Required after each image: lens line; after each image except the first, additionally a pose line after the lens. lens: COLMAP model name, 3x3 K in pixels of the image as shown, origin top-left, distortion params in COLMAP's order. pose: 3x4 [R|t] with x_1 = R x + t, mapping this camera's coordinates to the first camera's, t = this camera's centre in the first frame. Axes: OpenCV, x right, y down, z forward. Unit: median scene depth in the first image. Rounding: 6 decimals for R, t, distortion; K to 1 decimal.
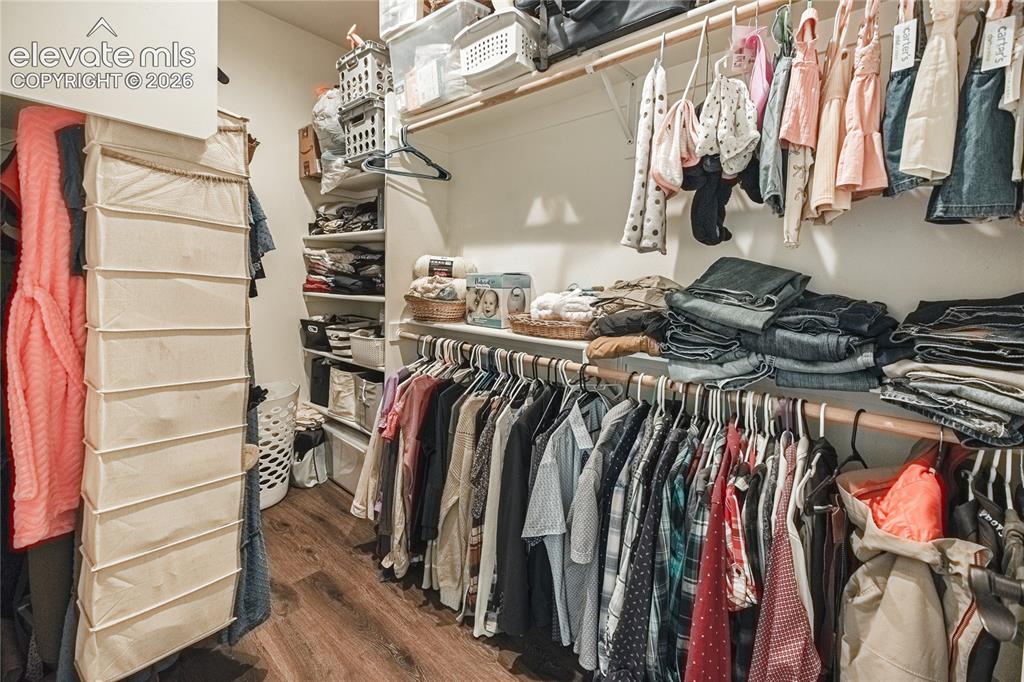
lens RADIAL K [[442.2, 0, 535.5], [0, 442.2, 328.5], [0, 0, 1]] dist [0.062134, -0.023090]
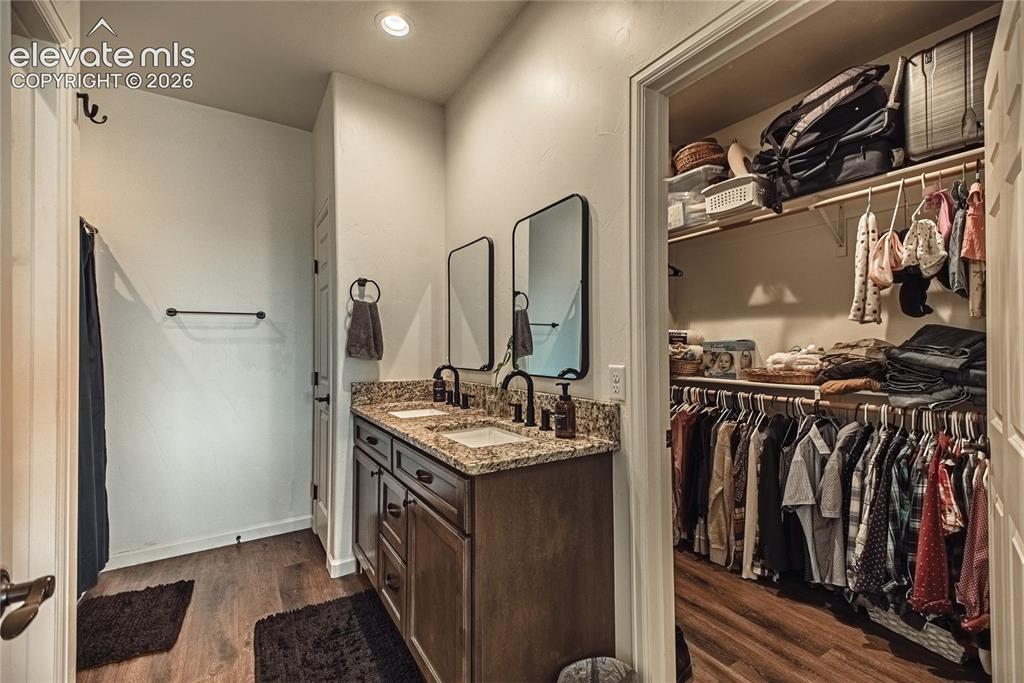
lens RADIAL K [[471.9, 0, 523.4], [0, 471.9, 353.0], [0, 0, 1]] dist [0.041065, -0.018547]
pose [[0.951711, -0.017076, -0.306519, -0.369686], [-0.015213, 0.994602, -0.102644, 0.117317], [0.306617, 0.102350, 0.946314, -0.915453]]
